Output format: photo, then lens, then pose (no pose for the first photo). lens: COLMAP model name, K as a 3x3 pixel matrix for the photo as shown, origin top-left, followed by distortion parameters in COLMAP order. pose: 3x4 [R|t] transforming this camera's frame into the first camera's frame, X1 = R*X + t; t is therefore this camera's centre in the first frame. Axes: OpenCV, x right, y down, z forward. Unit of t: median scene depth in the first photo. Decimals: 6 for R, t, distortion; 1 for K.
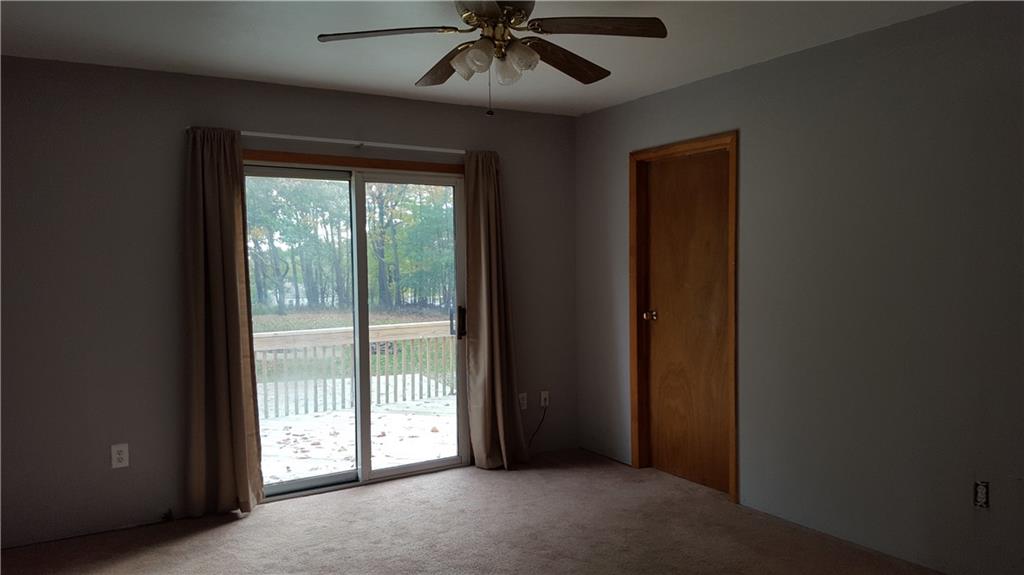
lens RADIAL K [[771.0, 0, 517.4], [0, 771.0, 291.4], [0, 0, 1]] dist [0.276567, -0.410374]
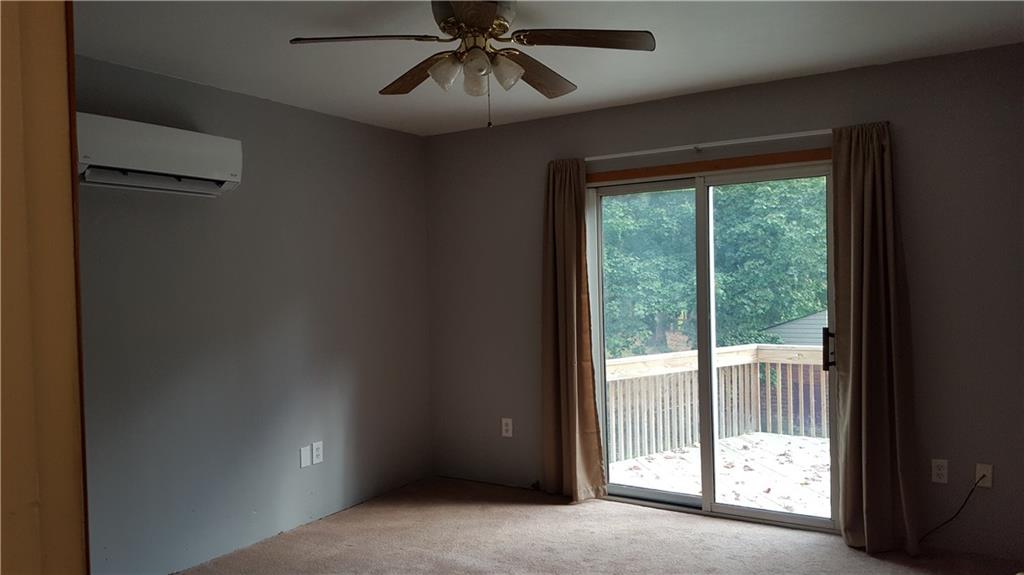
lens RADIAL K [[771.0, 0, 517.4], [0, 771.0, 291.4], [0, 0, 1]] dist [0.276567, -0.410374]
pose [[0.479969, 0.013244, -0.877185, 0.538806], [-0.023468, 0.999722, 0.002254, -0.013681], [0.876972, 0.019504, 0.480146, 0.377813]]
